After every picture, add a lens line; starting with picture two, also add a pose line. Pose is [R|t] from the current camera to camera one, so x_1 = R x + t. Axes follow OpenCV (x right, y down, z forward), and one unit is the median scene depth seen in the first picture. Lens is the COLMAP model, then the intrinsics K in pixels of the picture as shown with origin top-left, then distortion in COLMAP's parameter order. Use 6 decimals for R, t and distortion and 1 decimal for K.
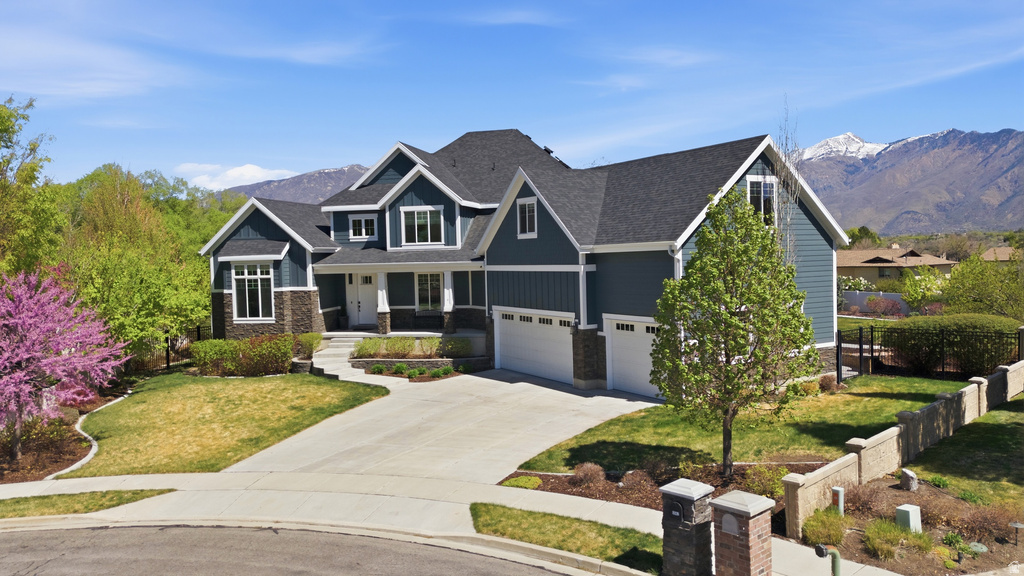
lens RADIAL K [[749.1, 0, 512.2], [0, 749.1, 290.0], [0, 0, 1]] dist [0.067183, -0.058037]
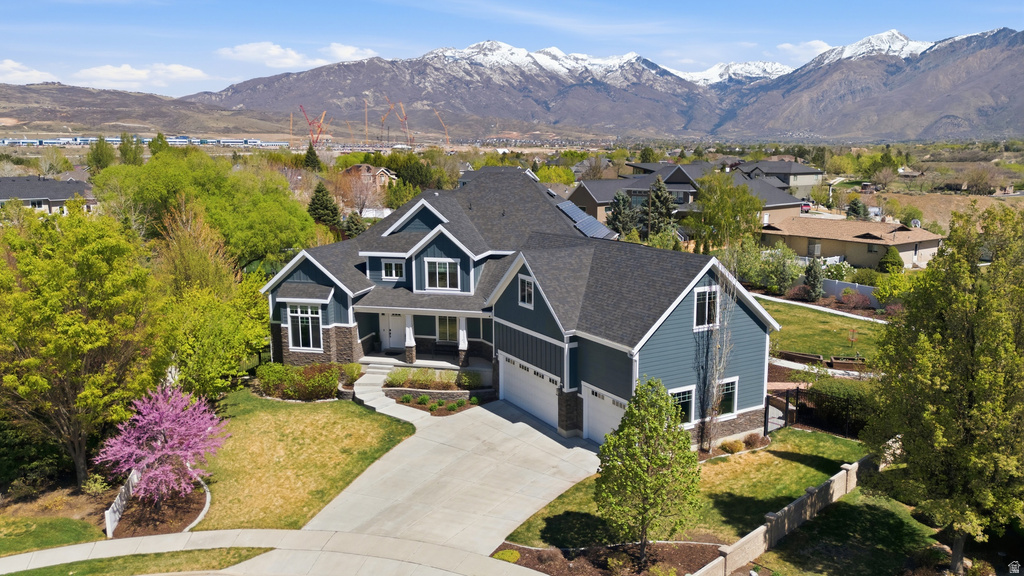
lens RADIAL K [[749.1, 0, 512.3], [0, 749.1, 290.6], [0, 0, 1]] dist [0.067183, -0.058037]
pose [[0.999387, 0.023830, -0.025659, 0.025481], [-0.020234, 0.991005, 0.132285, -0.235398], [0.028581, -0.131684, 0.990880, -0.208072]]
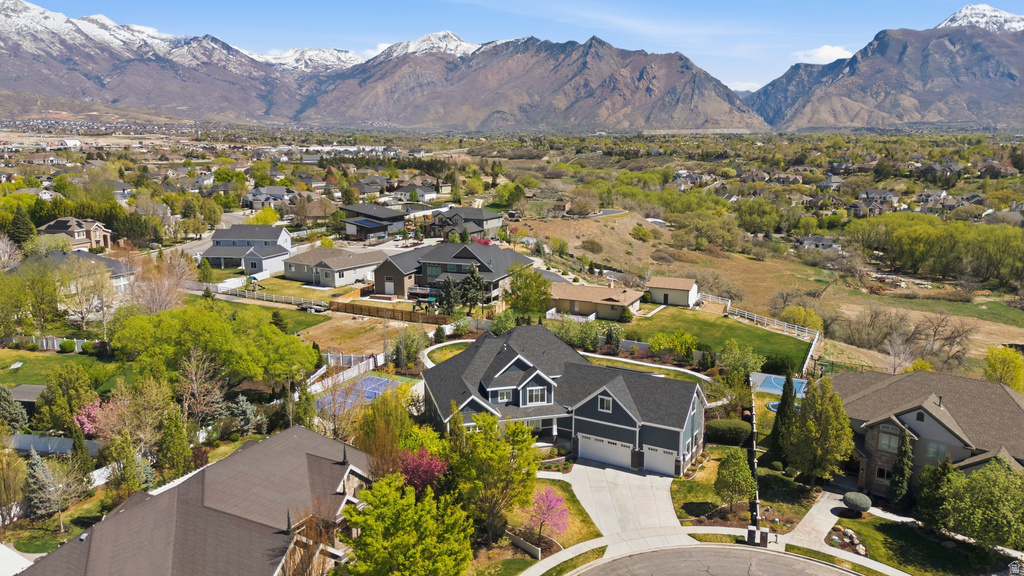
lens RADIAL K [[749.1, 0, 510.2], [0, 749.1, 288.4], [0, 0, 1]] dist [0.067183, -0.058037]
pose [[0.878549, -0.067492, 0.472859, -1.297799], [-0.000503, 0.989836, 0.142216, -0.763164], [-0.477652, -0.125181, 0.869585, -0.913340]]
